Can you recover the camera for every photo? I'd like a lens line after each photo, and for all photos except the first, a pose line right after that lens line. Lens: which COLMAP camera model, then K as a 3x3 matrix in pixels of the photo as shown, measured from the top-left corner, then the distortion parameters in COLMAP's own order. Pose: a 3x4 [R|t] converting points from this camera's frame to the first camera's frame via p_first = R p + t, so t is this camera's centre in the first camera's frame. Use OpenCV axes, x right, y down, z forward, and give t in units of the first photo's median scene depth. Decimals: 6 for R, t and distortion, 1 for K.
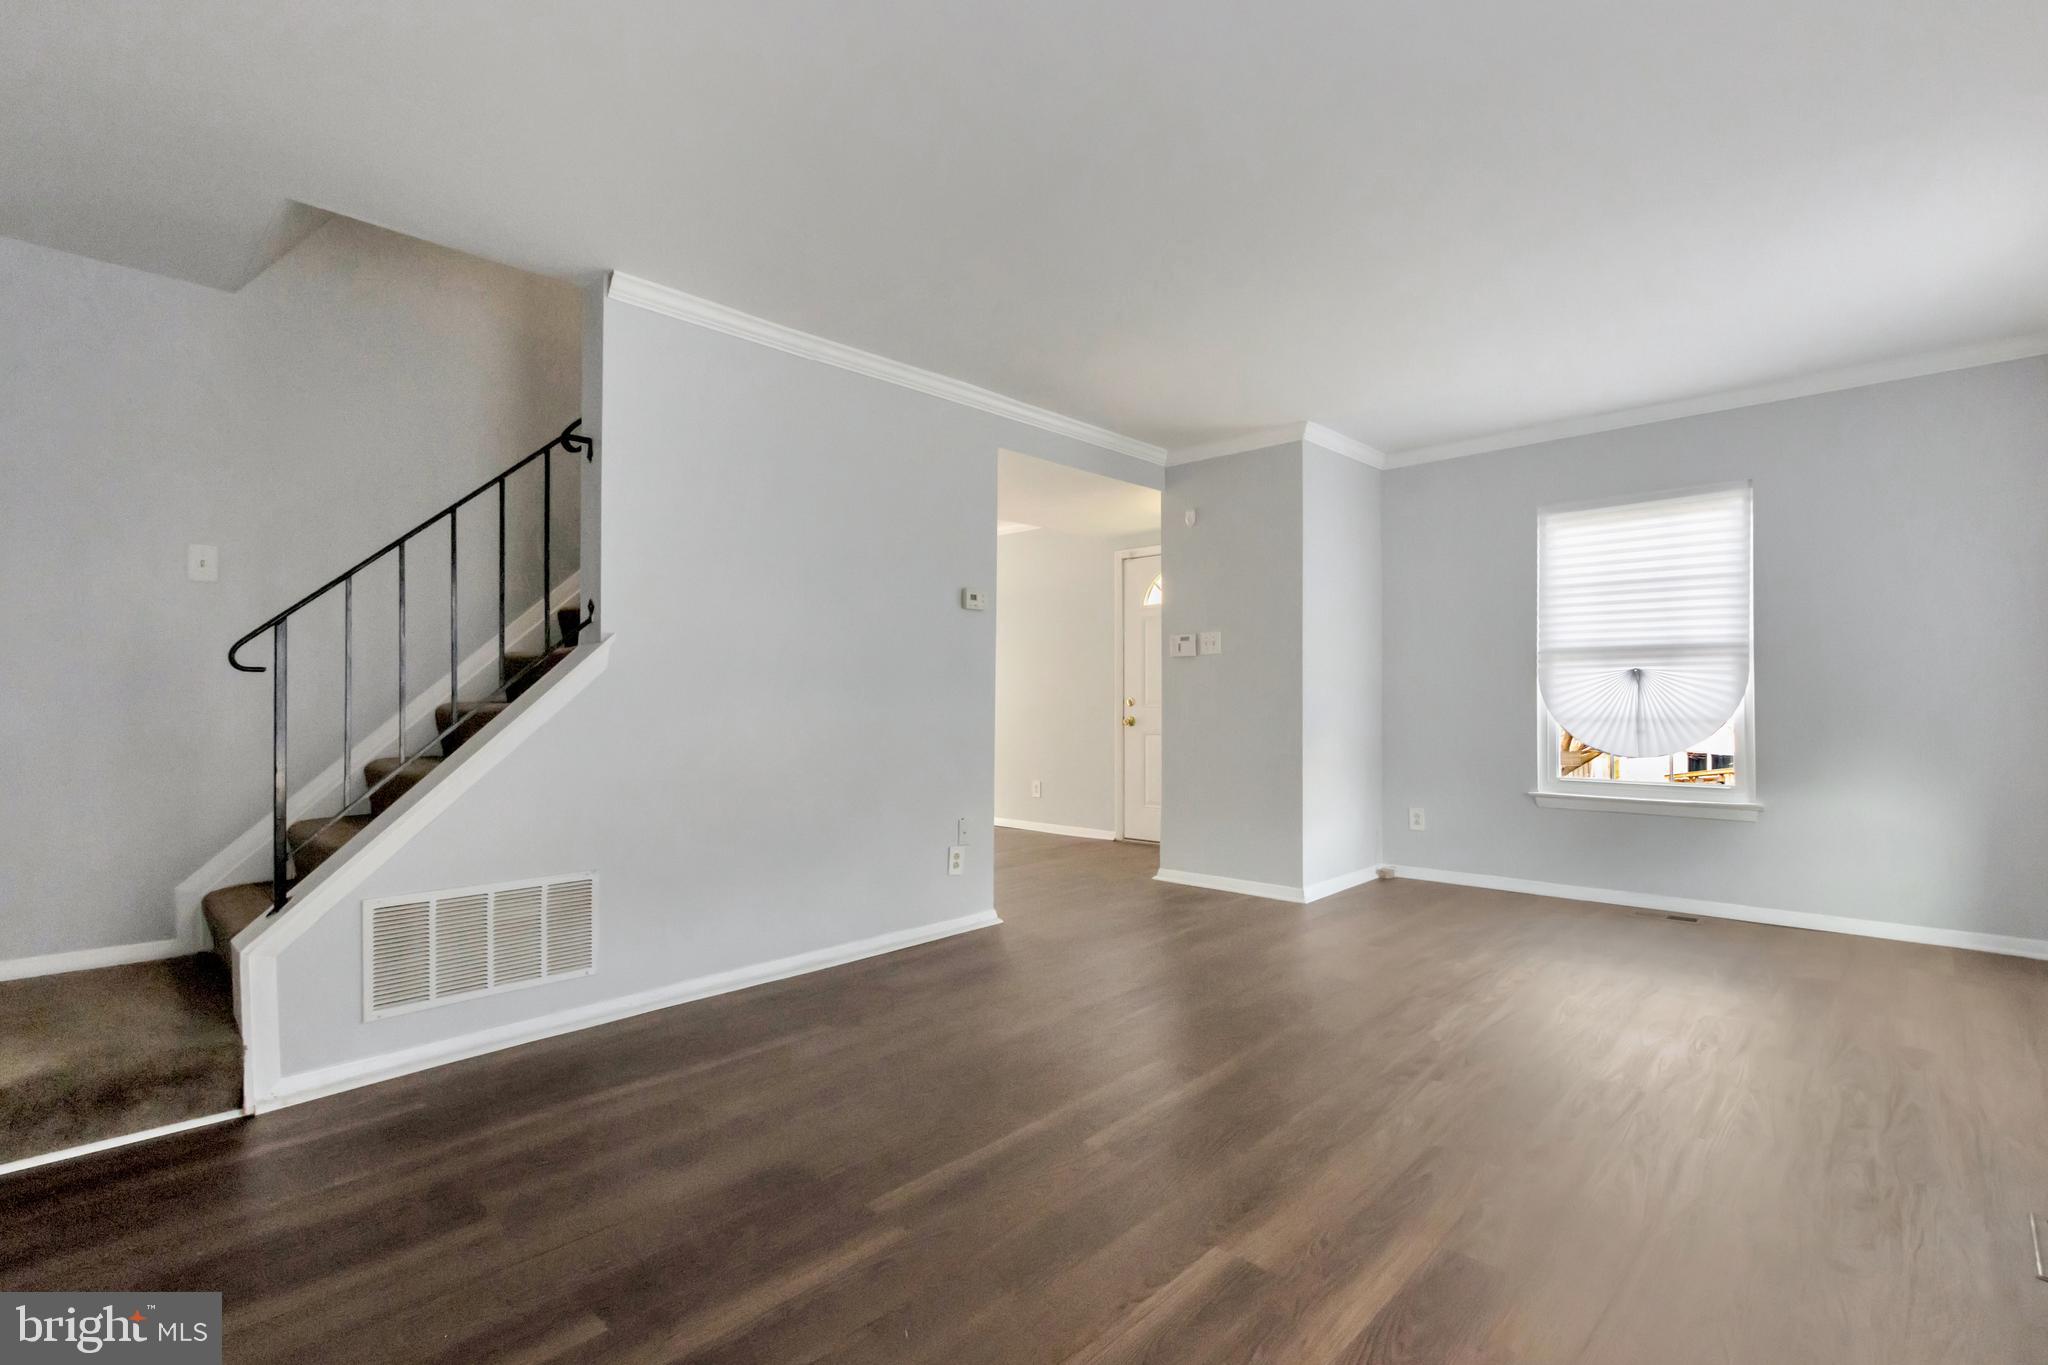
lens RADIAL K [[951.0, 0, 1021.9], [0, 951.0, 694.9], [0, 0, 1]] dist [0.008941, -0.003918]
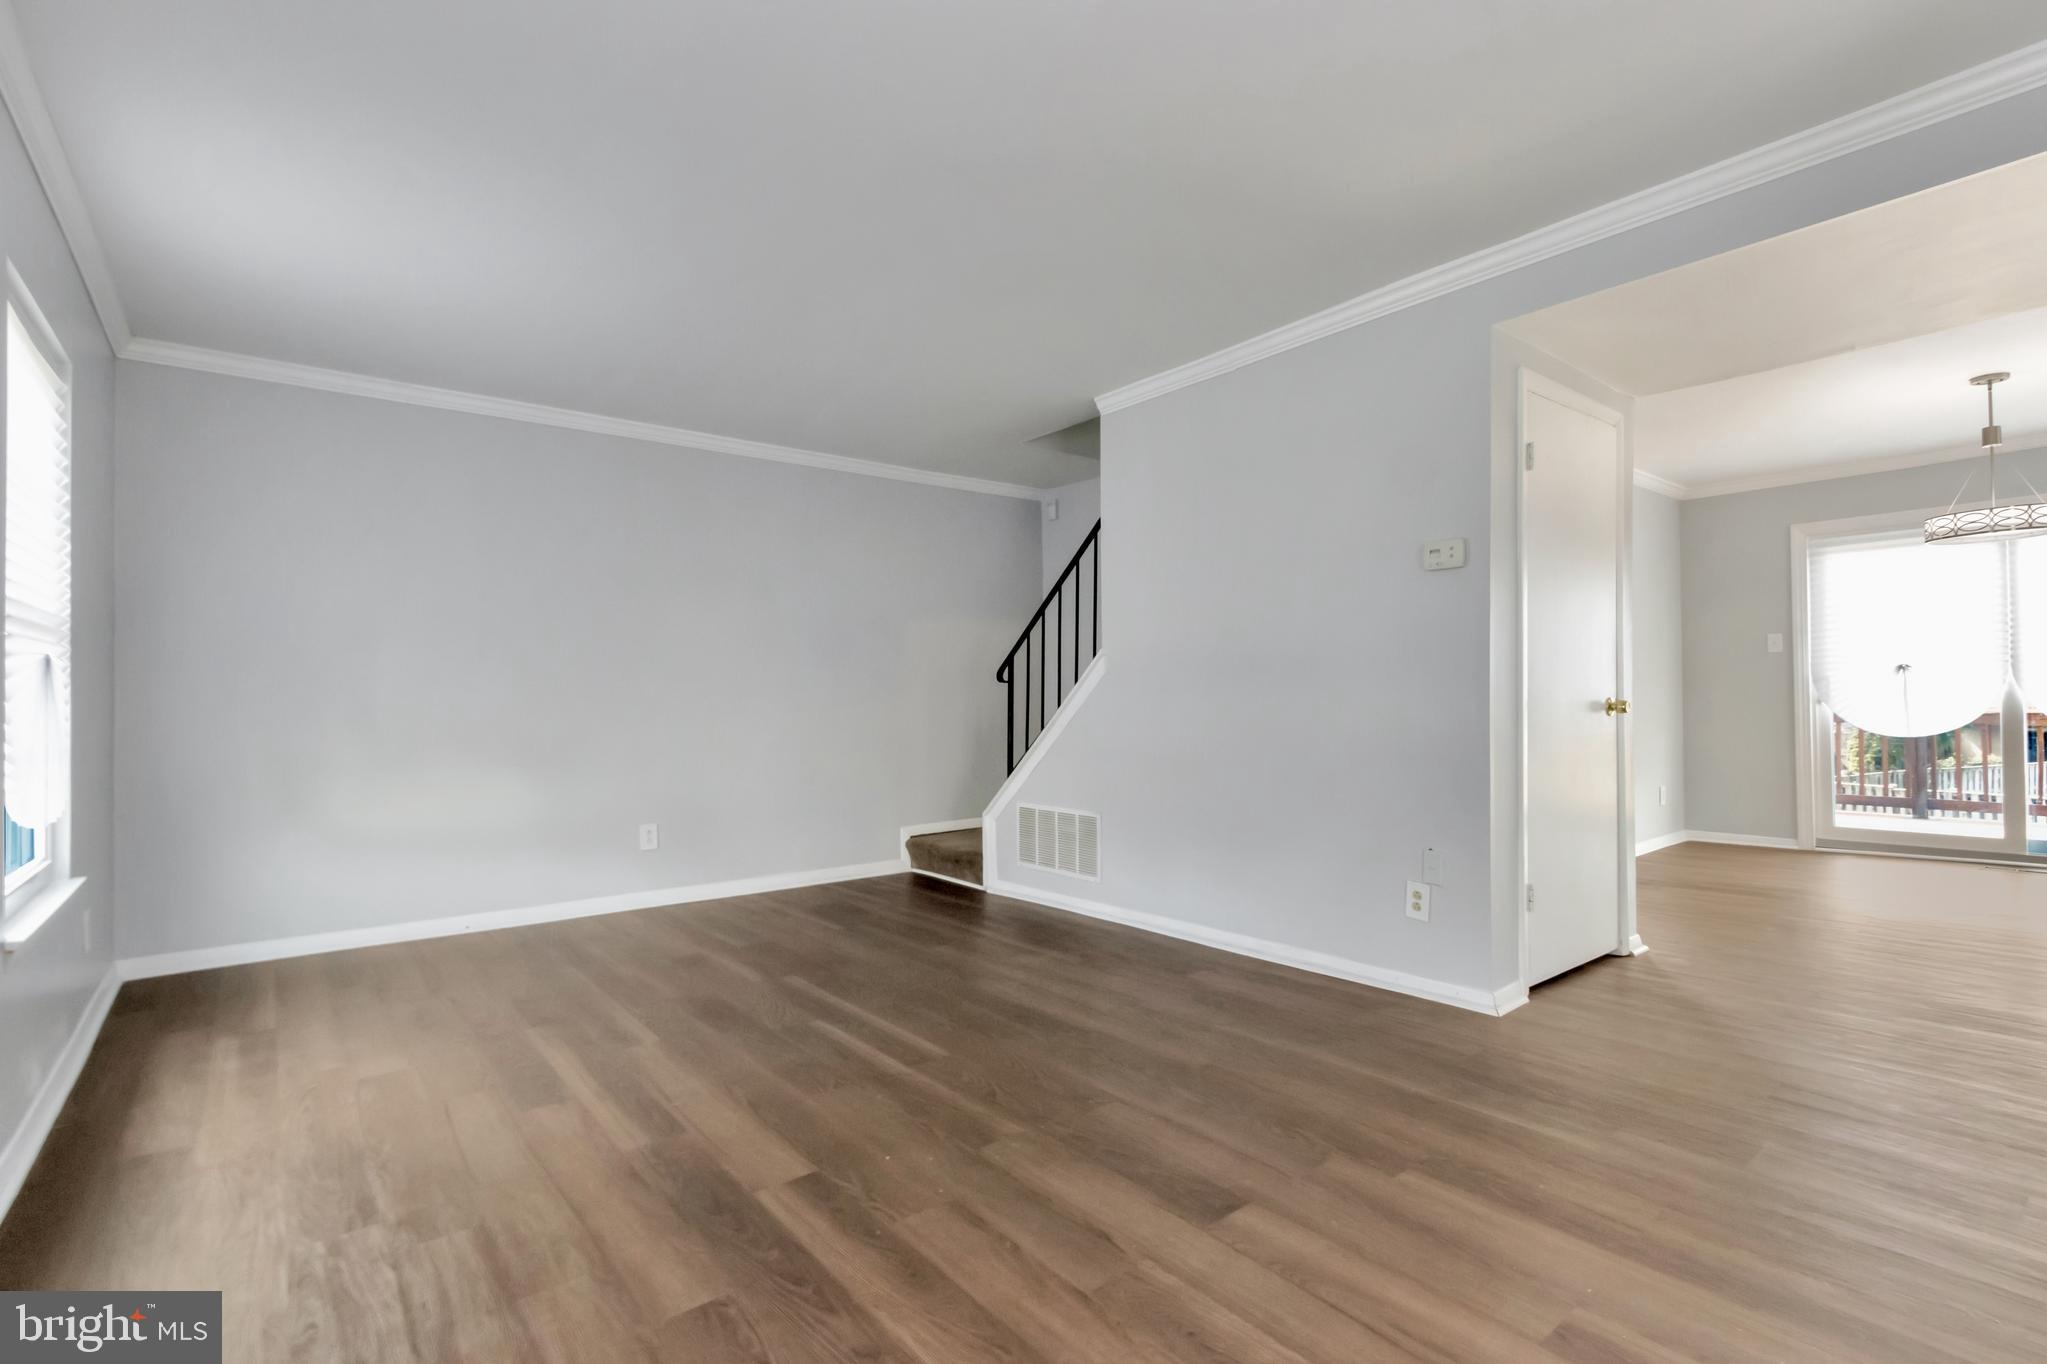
lens RADIAL K [[950.5, 0, 1021.4], [0, 950.5, 694.4], [0, 0, 1]] dist [0.008941, -0.003918]
pose [[-0.143476, 0.002083, -0.989652, 1.074151], [0.020843, 0.999782, -0.000917, 0.002185], [0.989434, -0.020759, -0.143488, 1.160217]]
